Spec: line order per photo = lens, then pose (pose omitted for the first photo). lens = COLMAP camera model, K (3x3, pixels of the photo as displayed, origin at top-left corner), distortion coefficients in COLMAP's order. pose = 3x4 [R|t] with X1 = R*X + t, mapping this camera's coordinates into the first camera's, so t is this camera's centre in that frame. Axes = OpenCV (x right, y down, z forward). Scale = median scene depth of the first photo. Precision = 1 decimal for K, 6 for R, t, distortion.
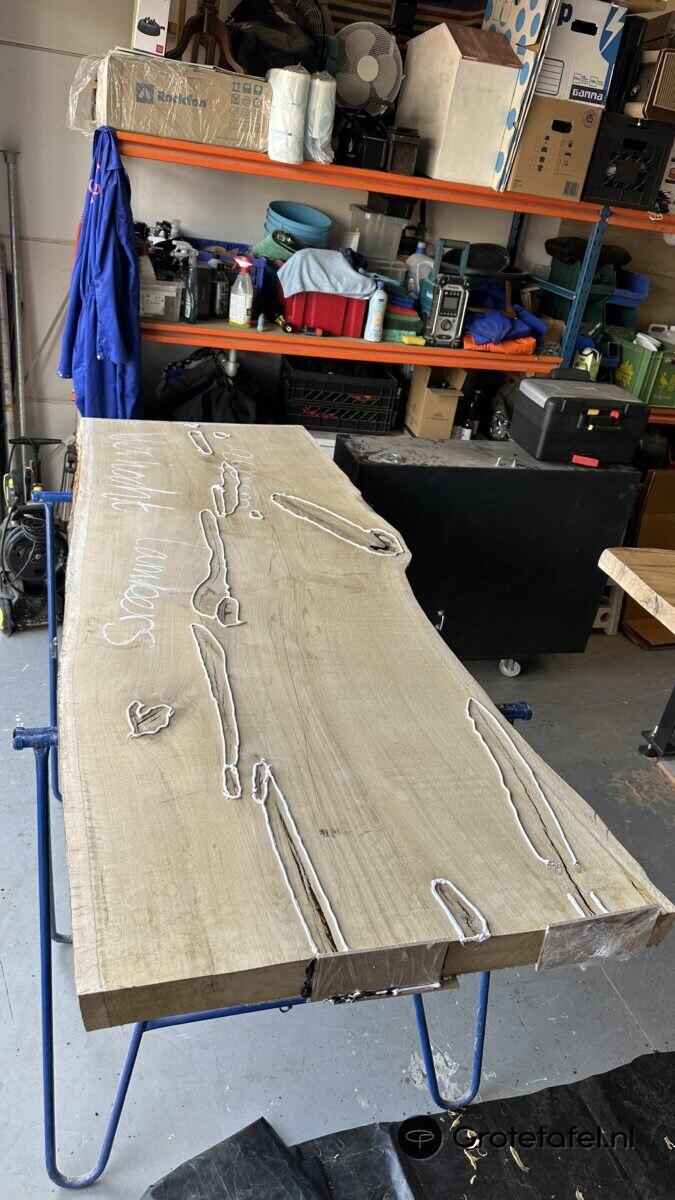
lens RADIAL K [[826.4, 0, 330.7], [0, 826.4, 602.3], [0, 0, 1]] dist [0.090875, -0.115513]
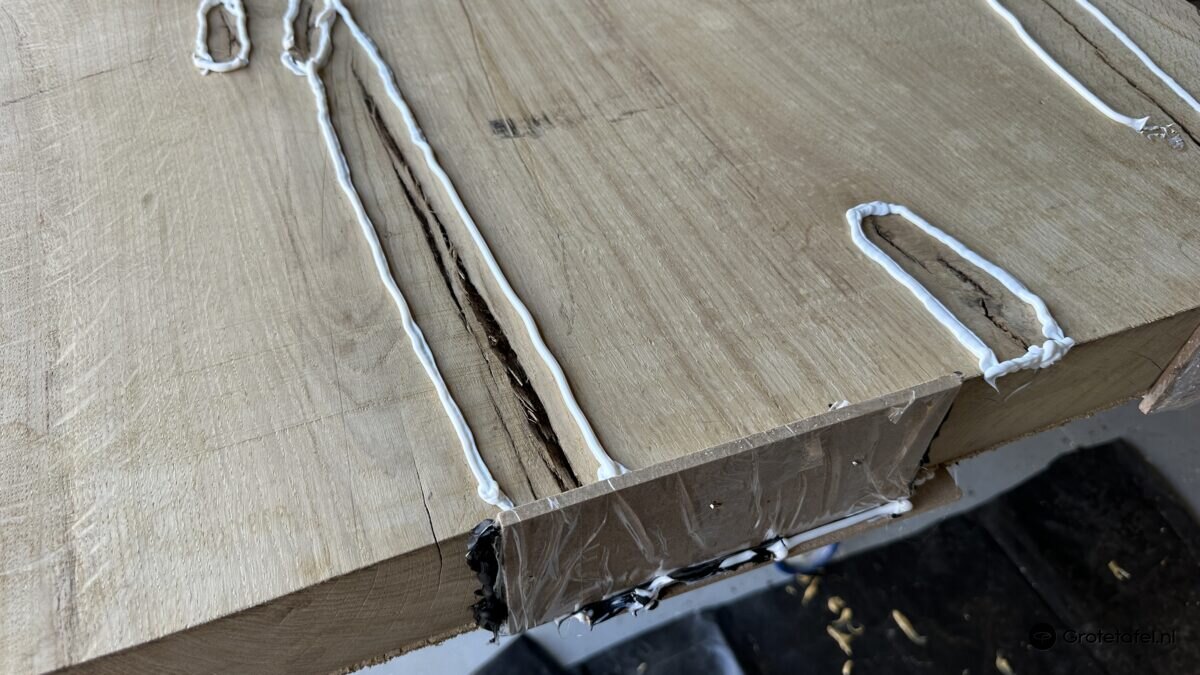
lens RADIAL K [[826.4, 0, 600.0], [0, 826.4, 337.5], [0, 0, 1]] dist [0.090875, -0.115513]
pose [[0.990283, -0.138926, -0.006228, 0.021348], [0.131595, 0.921667, 0.364982, 0.247665], [-0.044965, -0.362255, 0.930994, 0.684198]]
